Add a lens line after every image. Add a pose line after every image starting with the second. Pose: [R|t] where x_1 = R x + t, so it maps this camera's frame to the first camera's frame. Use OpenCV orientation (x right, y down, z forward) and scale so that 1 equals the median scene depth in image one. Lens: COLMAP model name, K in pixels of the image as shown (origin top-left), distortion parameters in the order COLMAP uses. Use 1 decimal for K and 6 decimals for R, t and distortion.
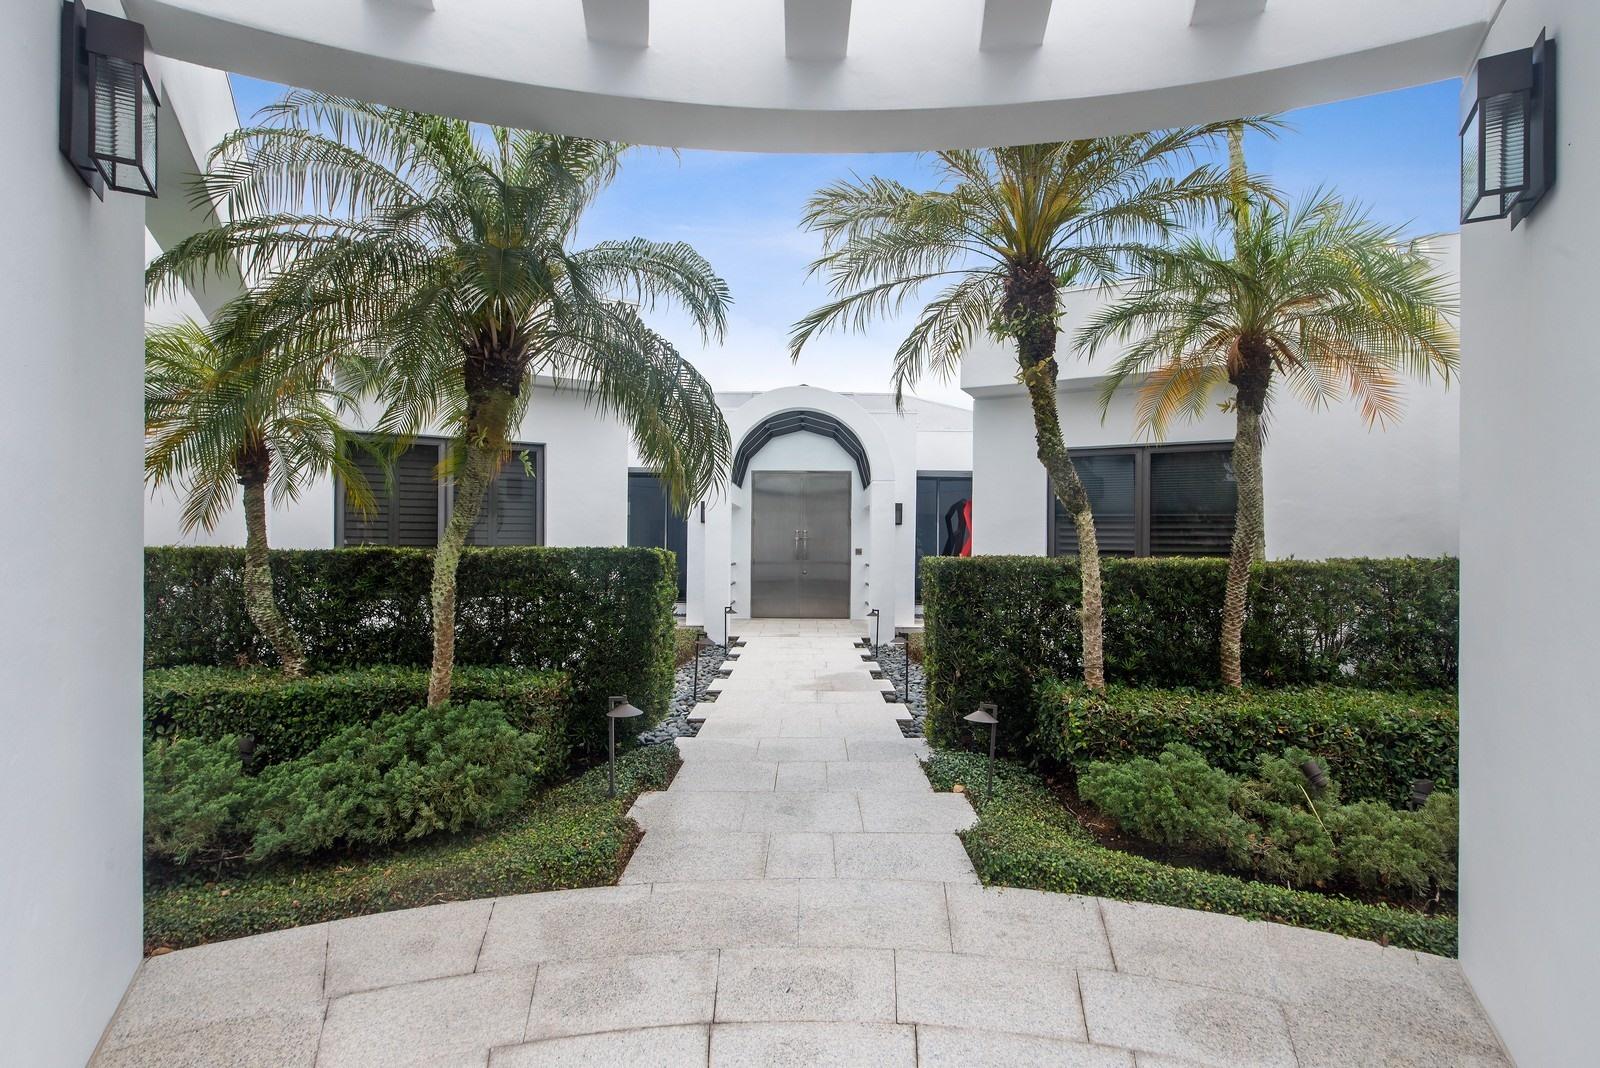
lens RADIAL K [[820.0, 0, 800.0], [0, 820.0, 534.0], [0, 0, 1]] dist [0.001303, -0.001043]
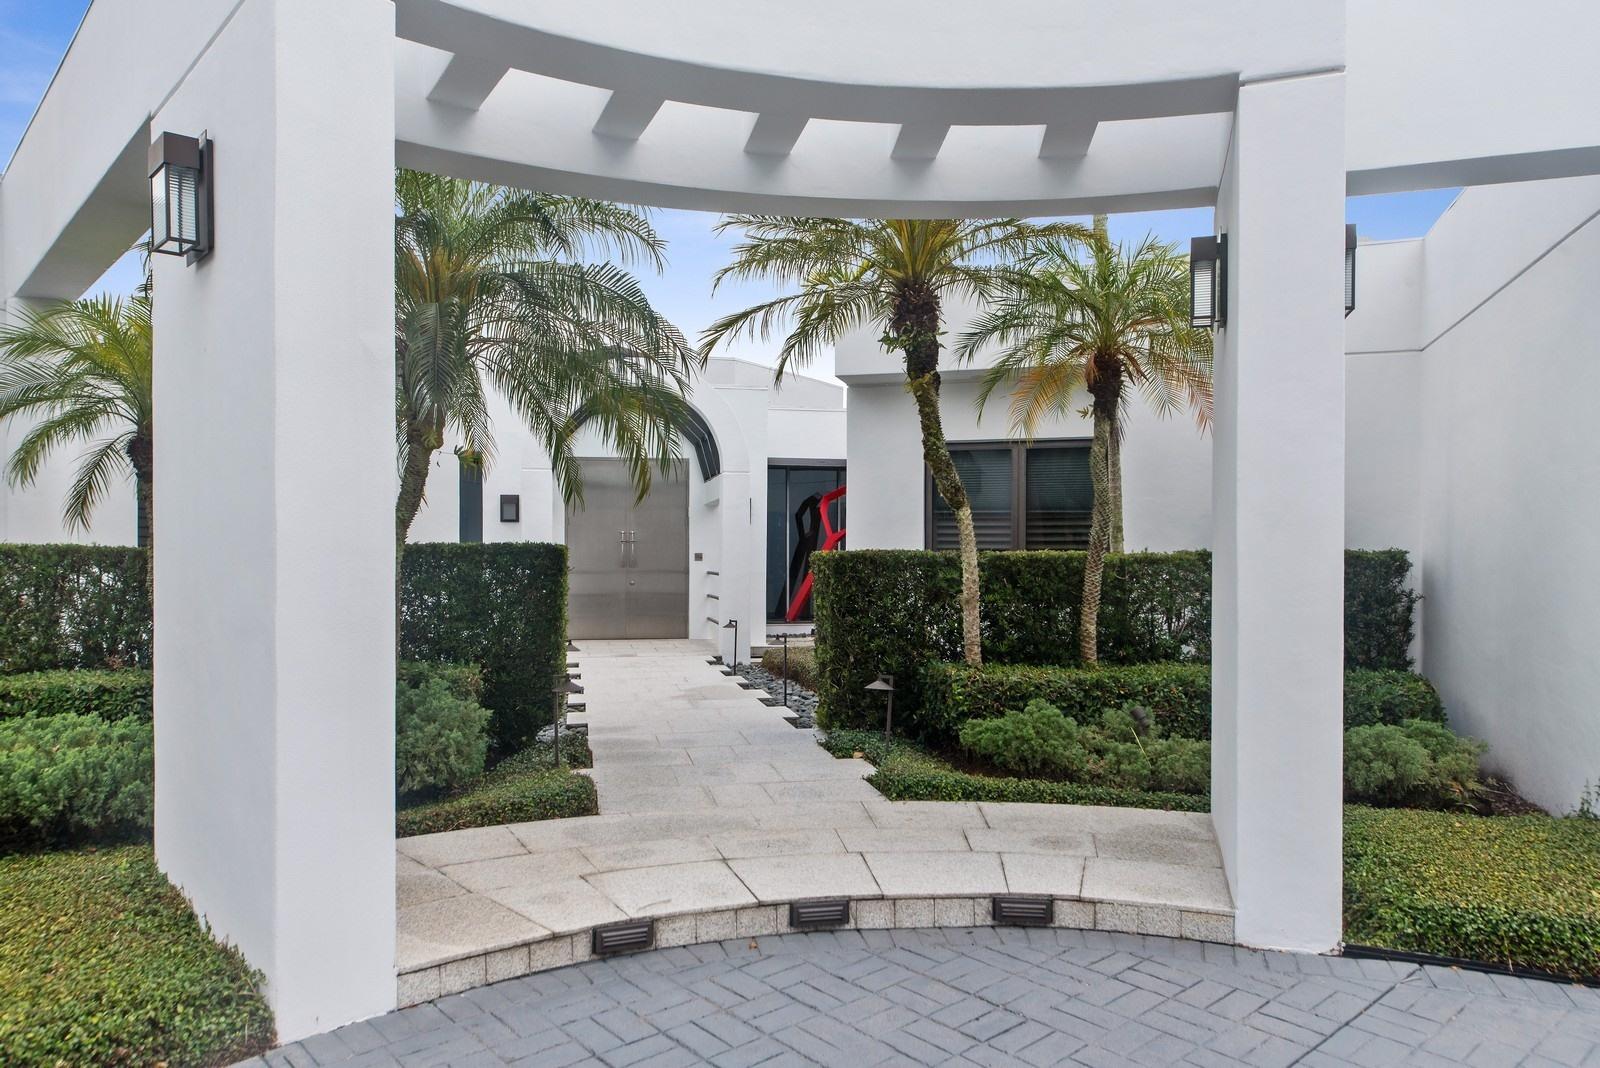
lens RADIAL K [[1110.6, 0, 800.0], [0, 1110.6, 534.0], [0, 0, 1]] dist [-0.005094, 0.000209]
pose [[0.981600, -0.003779, 0.190909, -0.152712], [0.004600, 0.999982, -0.003853, 0.012869], [-0.190891, 0.004660, 0.981600, -0.419262]]
